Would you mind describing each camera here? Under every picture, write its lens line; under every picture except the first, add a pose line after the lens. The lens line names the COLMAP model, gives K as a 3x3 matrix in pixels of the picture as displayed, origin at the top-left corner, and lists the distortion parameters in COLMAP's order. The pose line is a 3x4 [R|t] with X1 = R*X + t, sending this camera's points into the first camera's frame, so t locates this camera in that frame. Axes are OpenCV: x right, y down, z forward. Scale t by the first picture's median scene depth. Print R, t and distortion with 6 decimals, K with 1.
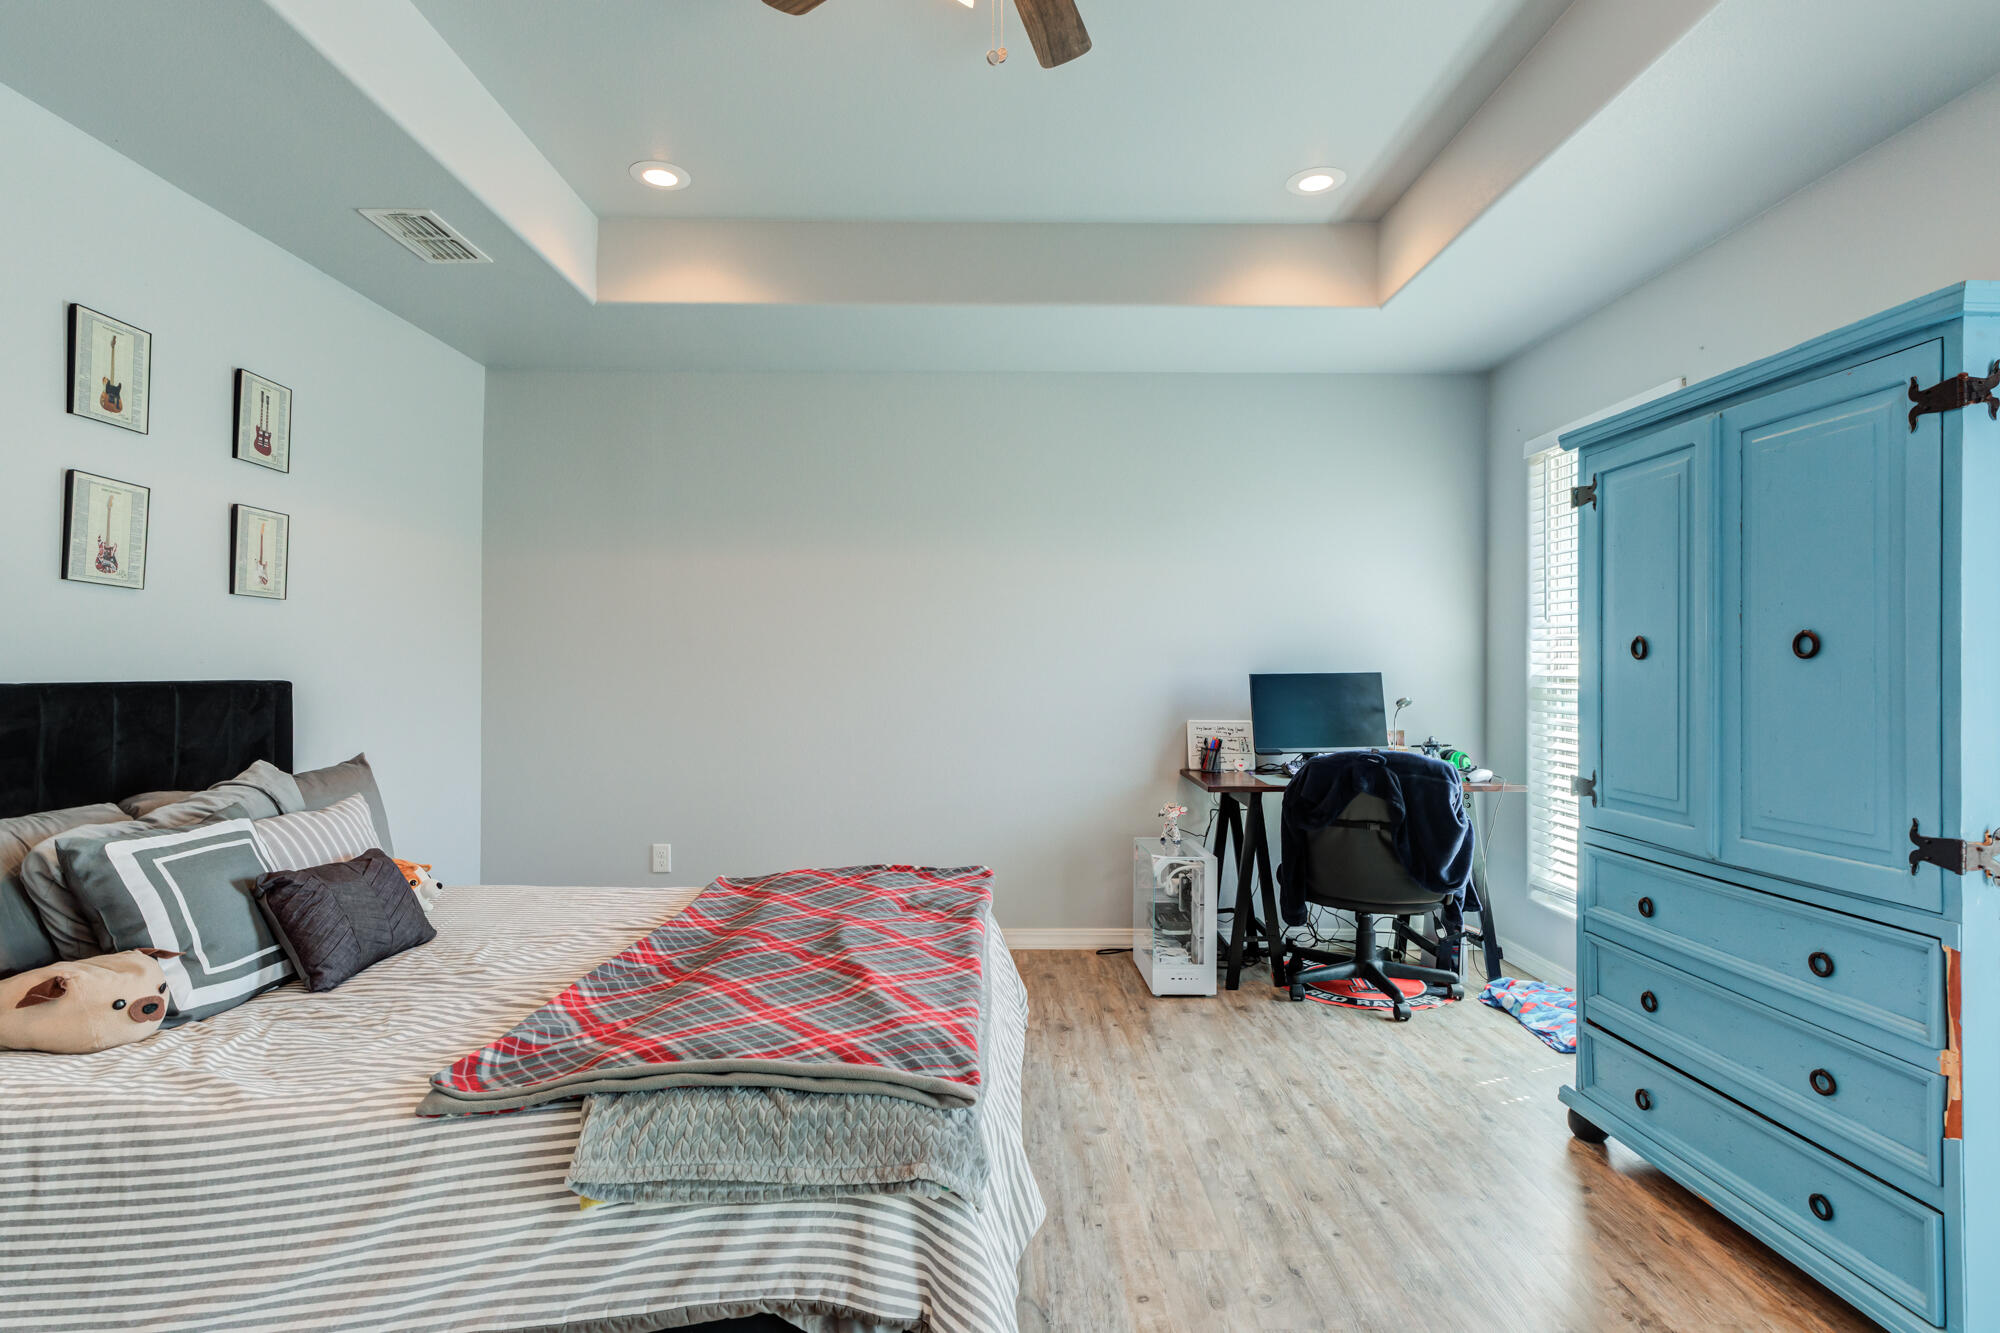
lens RADIAL K [[1007.9, 0, 1000.0], [0, 1007.9, 666.5], [0, 0, 1]] dist [0.013514, 0.005357]
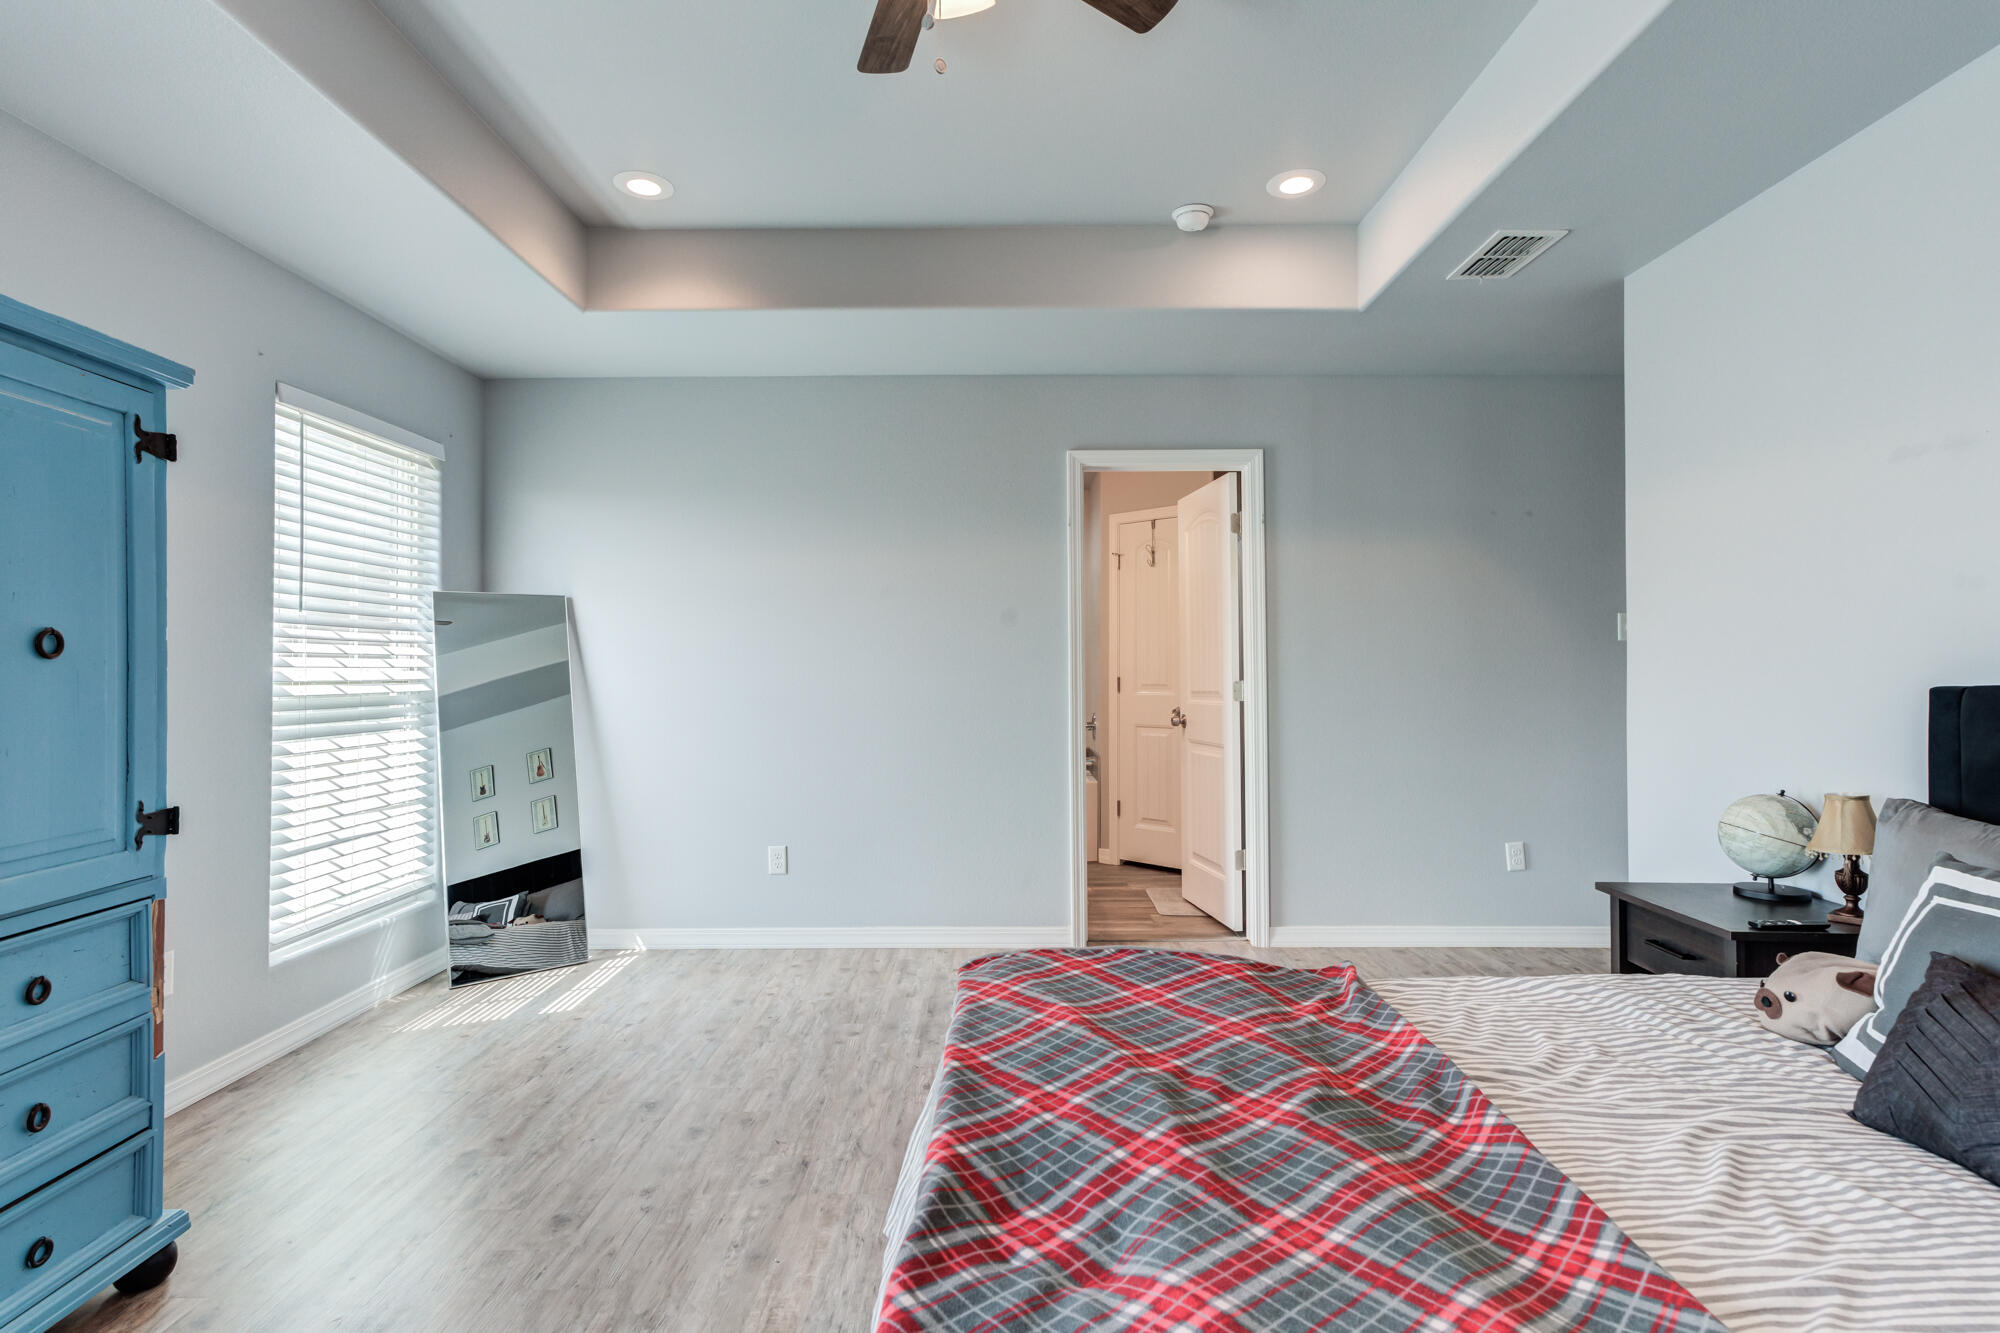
lens RADIAL K [[1007.9, 0, 1000.0], [0, 1007.9, 666.5], [0, 0, 1]] dist [0.013514, 0.005357]
pose [[-0.999819, 0.001513, 0.018952, -0.106429], [0.001352, 0.999963, -0.008509, 0.010578], [-0.018964, -0.008482, -0.999784, 2.469224]]
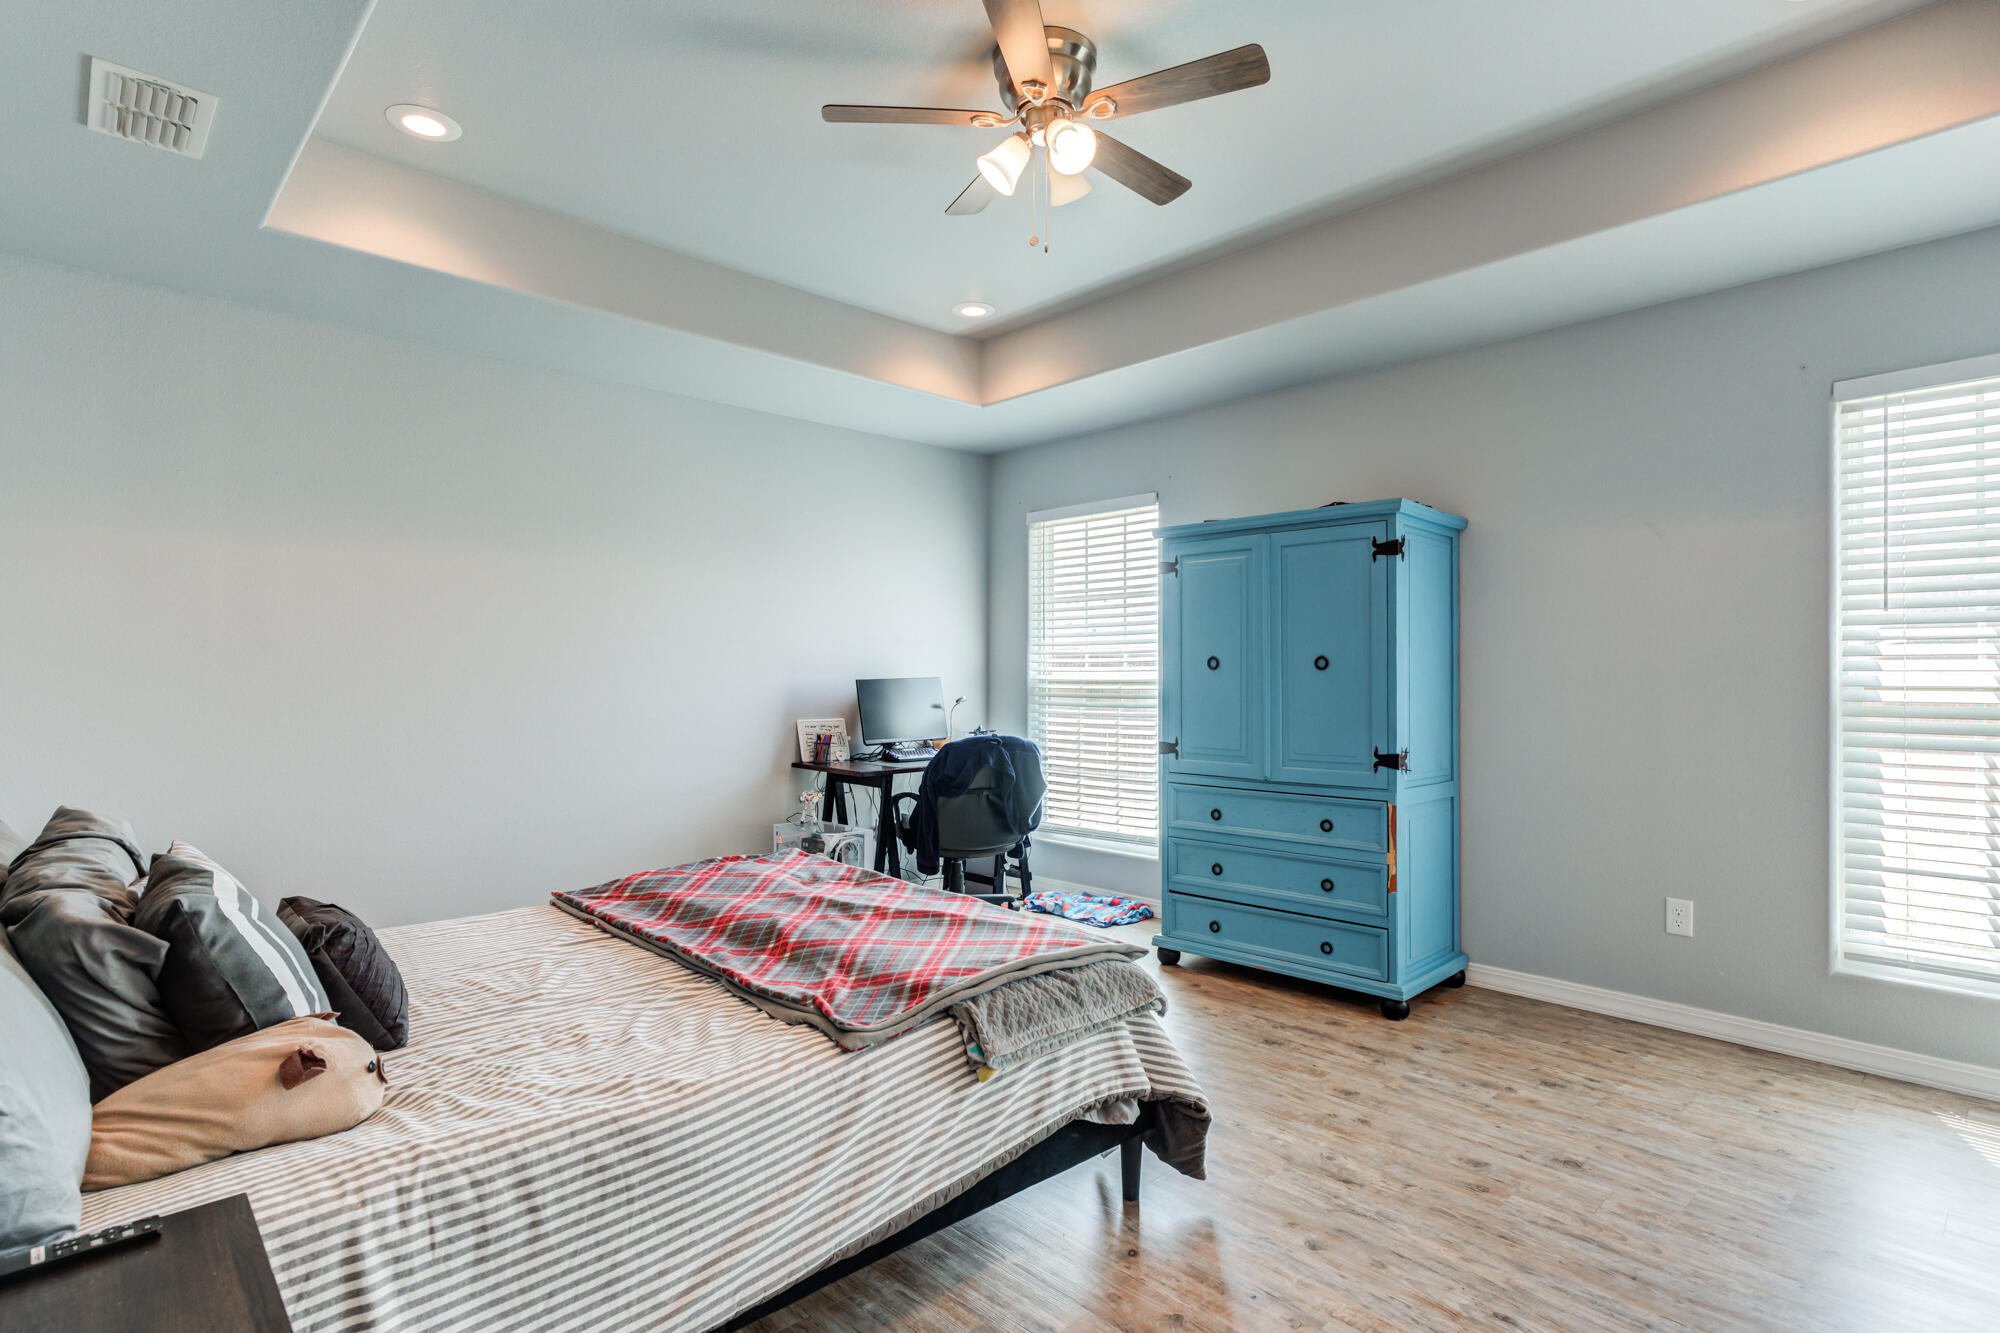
lens RADIAL K [[1007.9, 0, 1000.0], [0, 1007.9, 666.5], [0, 0, 1]] dist [0.013514, 0.005357]
pose [[0.732303, 0.003008, 0.680973, -1.267105], [-0.000688, 0.999993, -0.003677, -0.008750], [-0.680979, 0.002225, 0.732300, 0.003935]]
